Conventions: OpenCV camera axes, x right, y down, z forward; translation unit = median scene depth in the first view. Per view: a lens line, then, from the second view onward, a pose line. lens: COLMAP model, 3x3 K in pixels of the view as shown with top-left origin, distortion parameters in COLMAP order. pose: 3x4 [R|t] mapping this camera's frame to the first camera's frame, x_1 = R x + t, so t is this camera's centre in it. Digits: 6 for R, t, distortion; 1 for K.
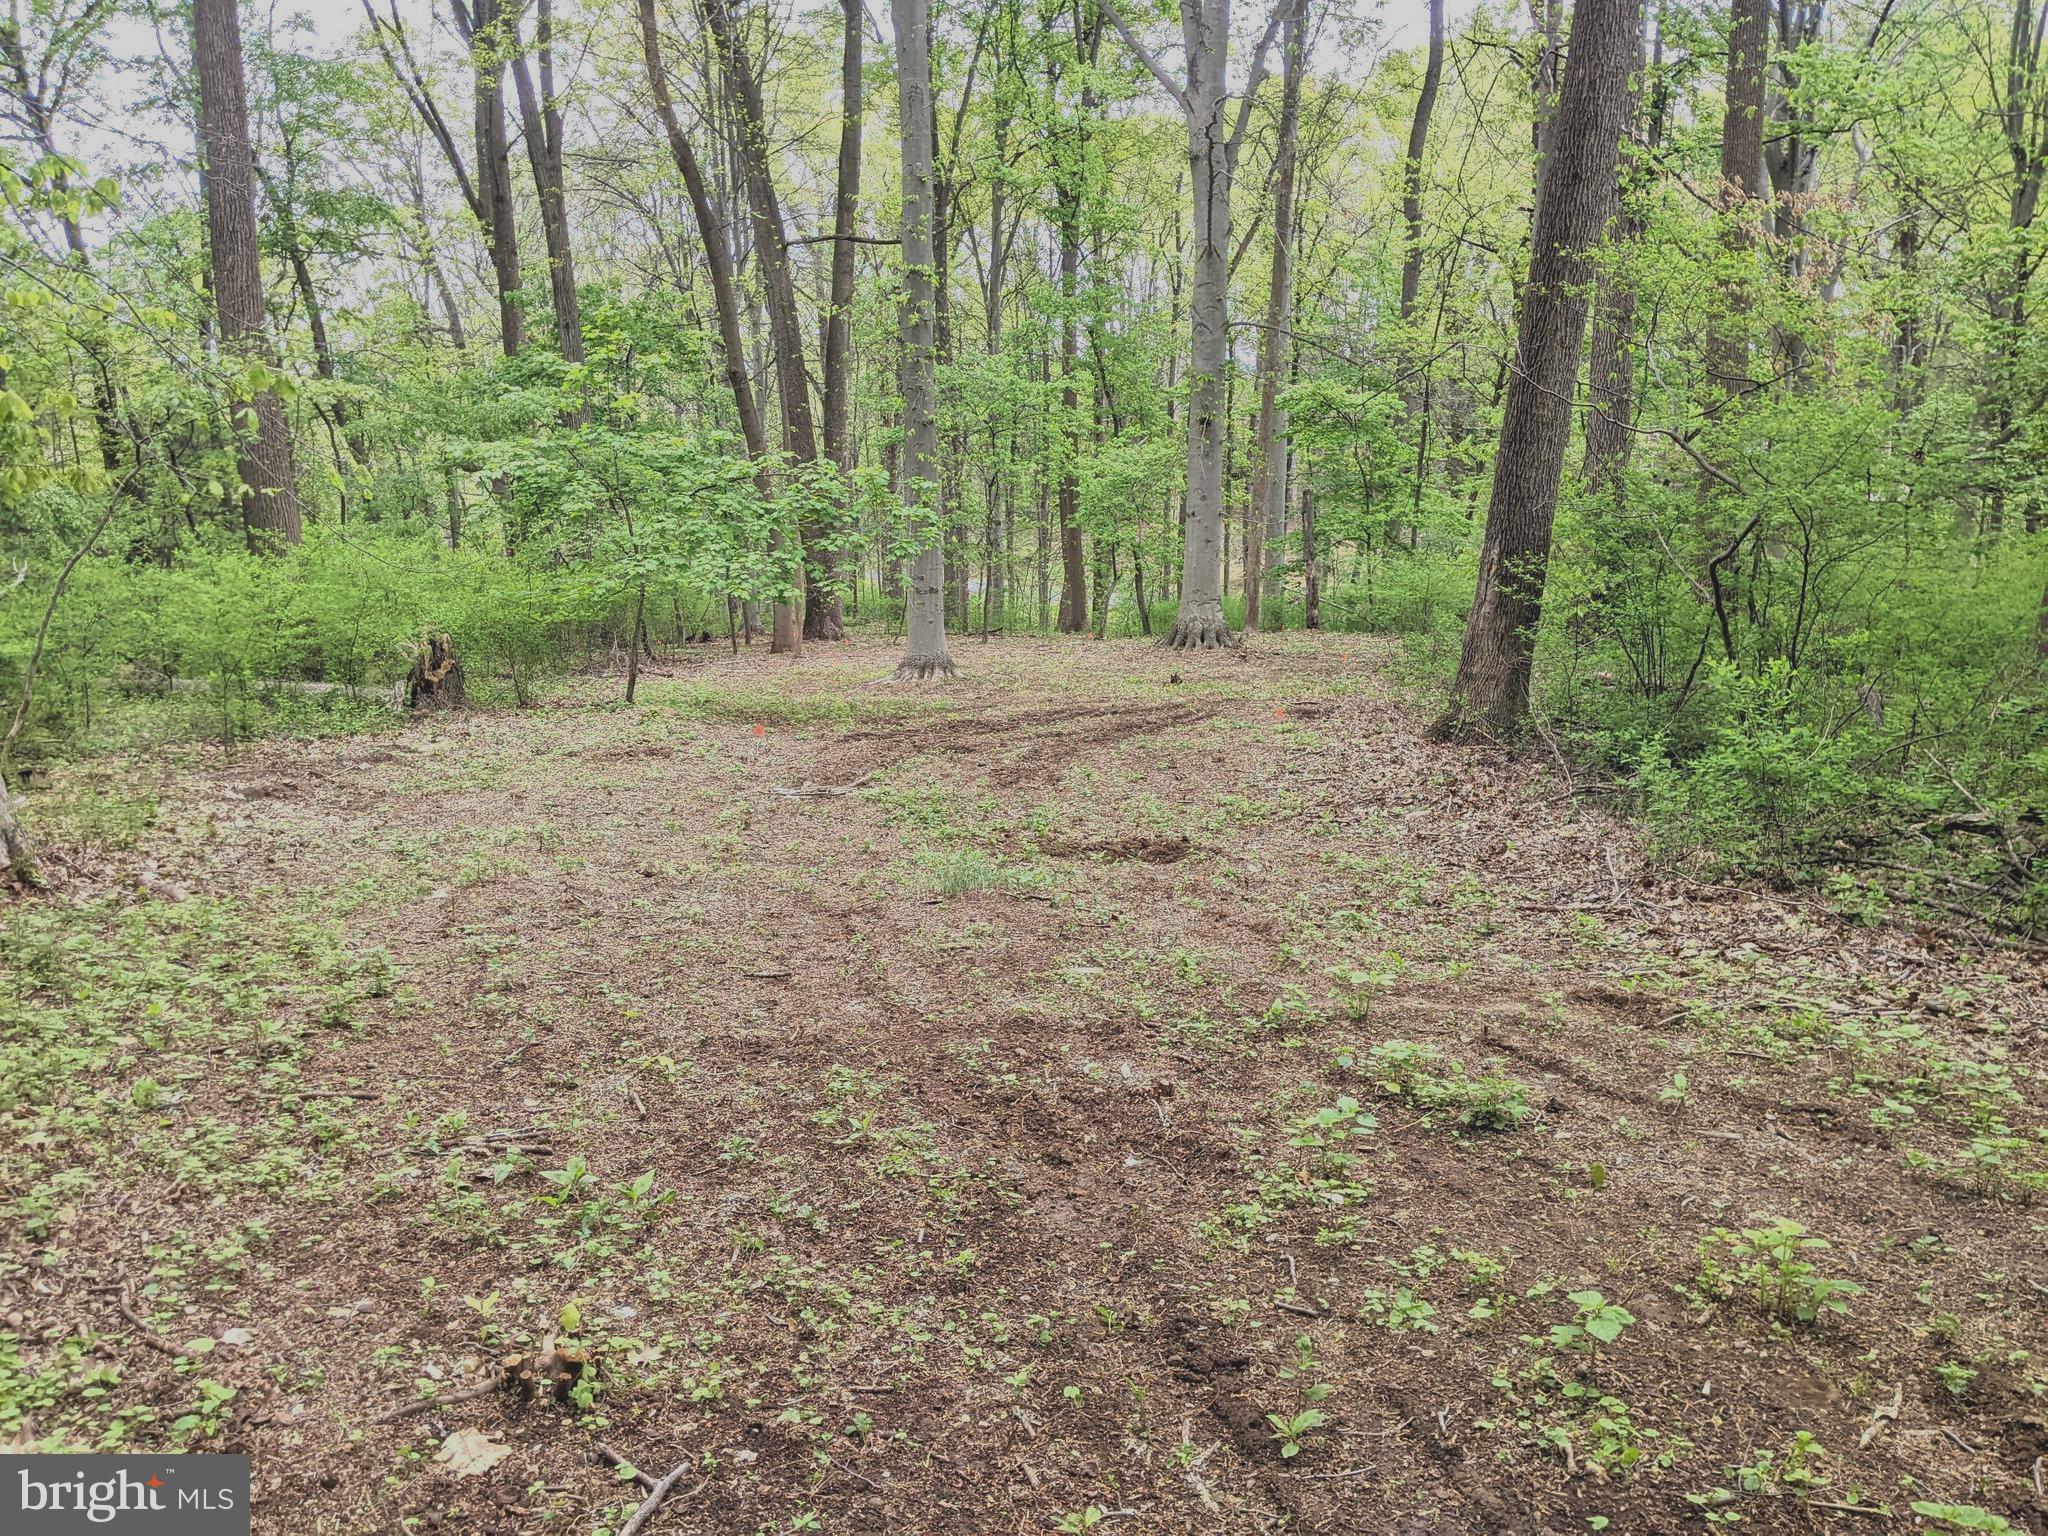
lens RADIAL K [[1618.3, 0, 1024.0], [0, 1618.3, 768.0], [0, 0, 1]] dist [0.066781, -0.115102]
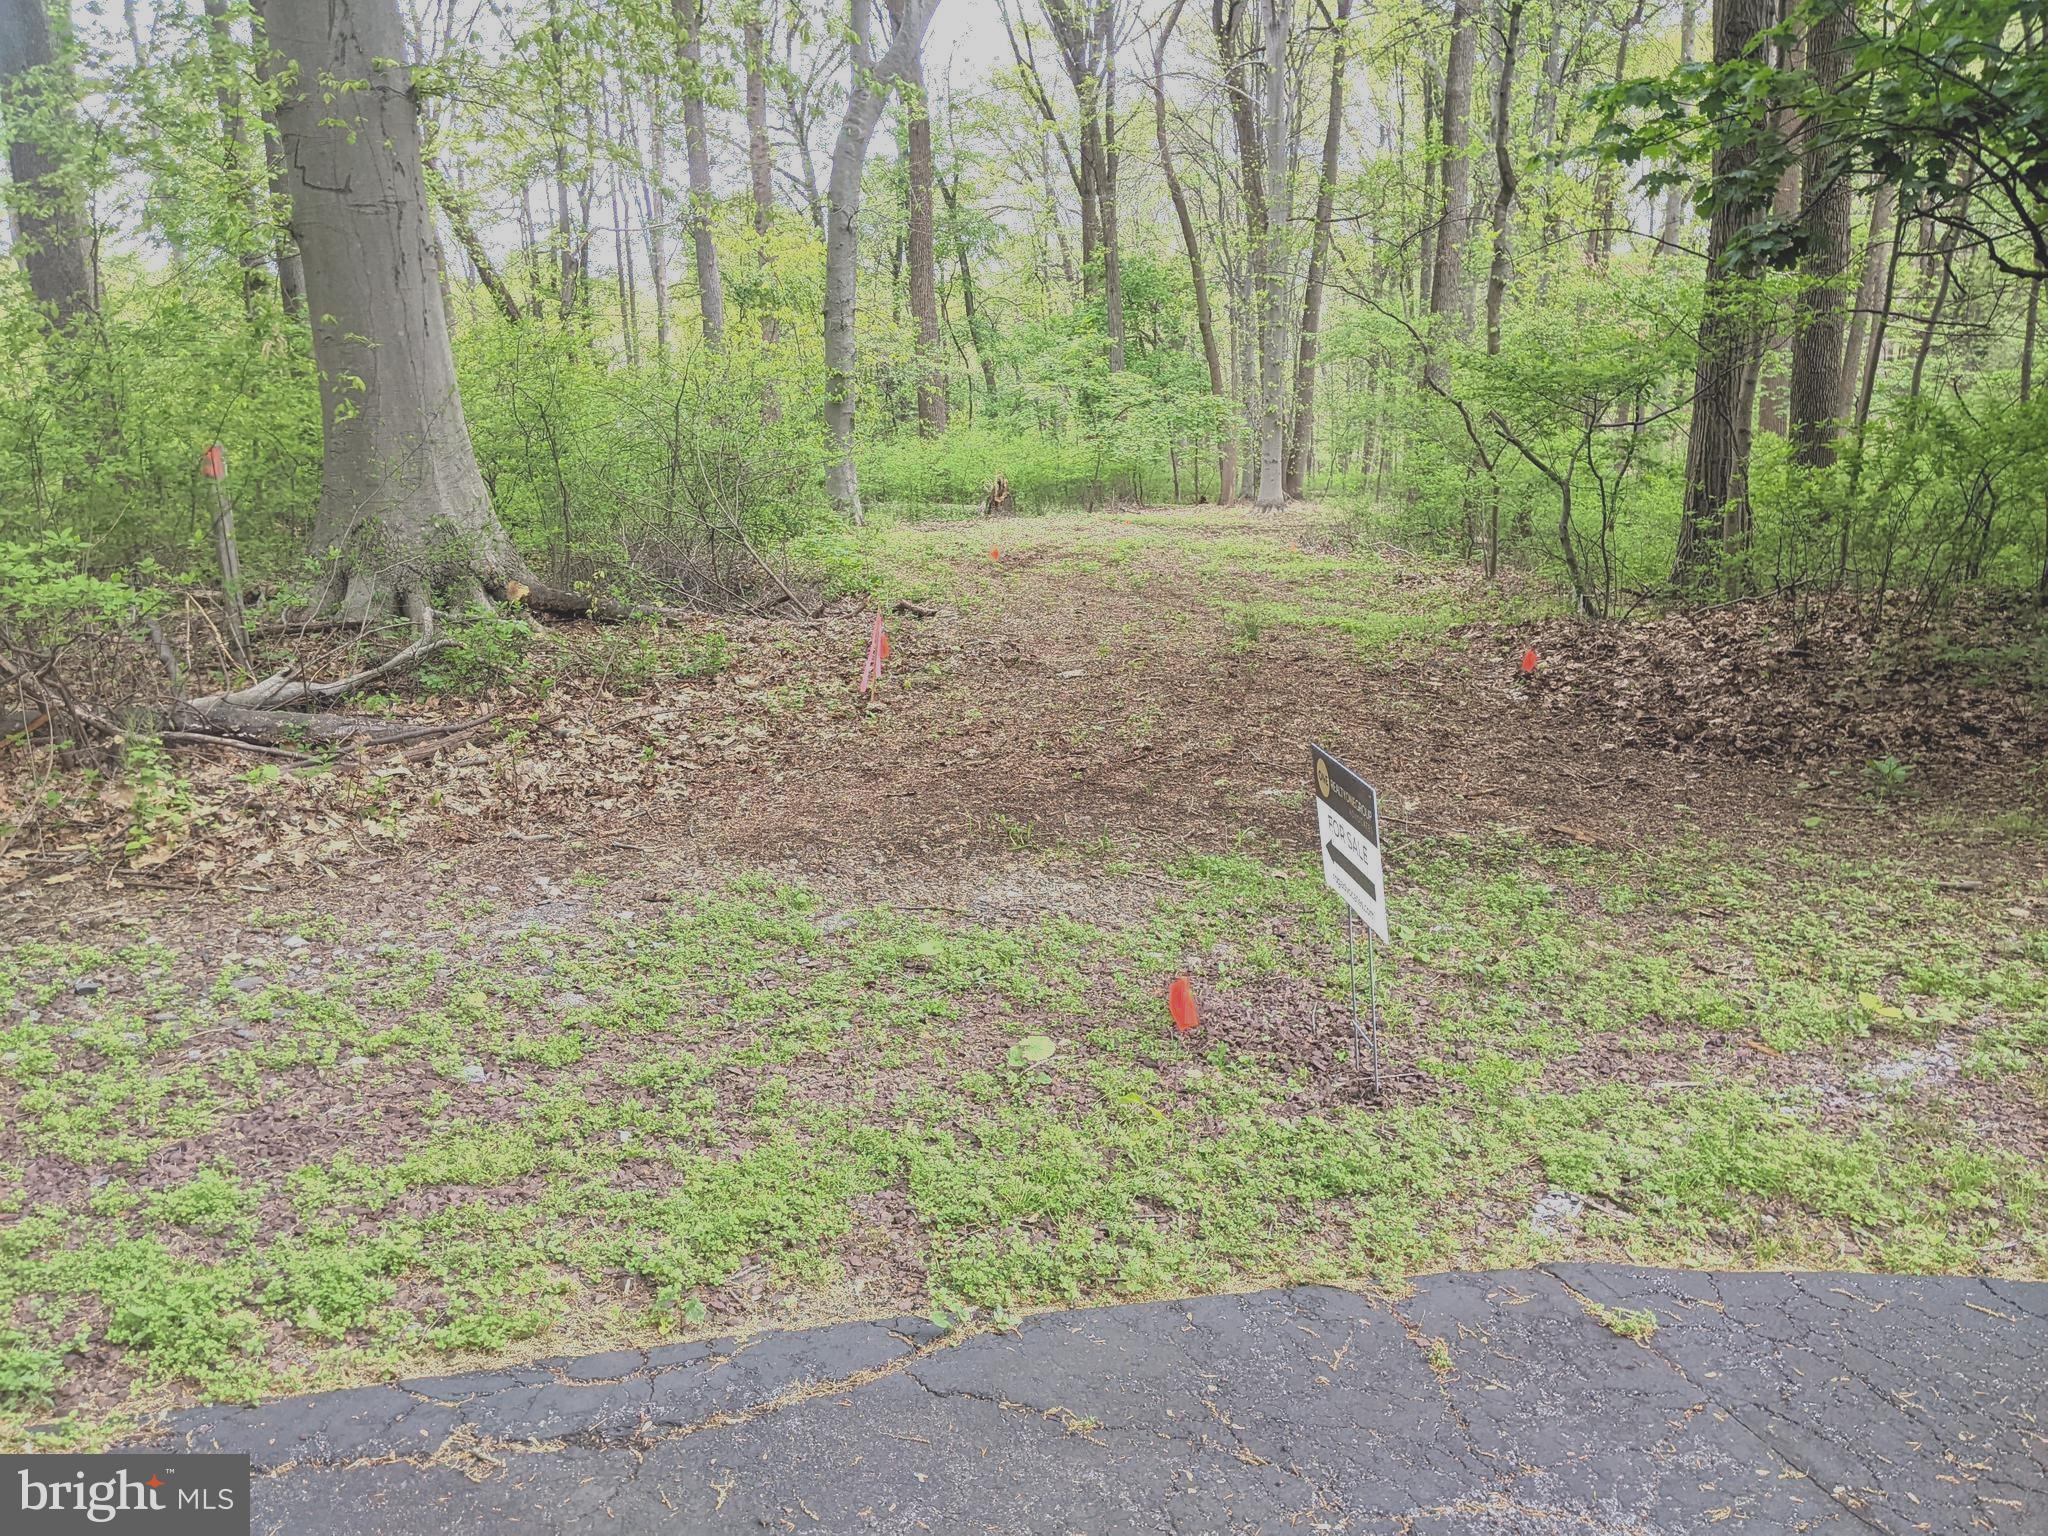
lens RADIAL K [[1618.3, 0, 1024.0], [0, 1618.3, 768.0], [0, 0, 1]] dist [0.066781, -0.115102]
pose [[0.931142, 0.085481, -0.354496, 0.277887], [-0.060964, 0.994946, 0.079784, 0.077207], [0.359525, -0.052679, 0.931647, -0.604794]]
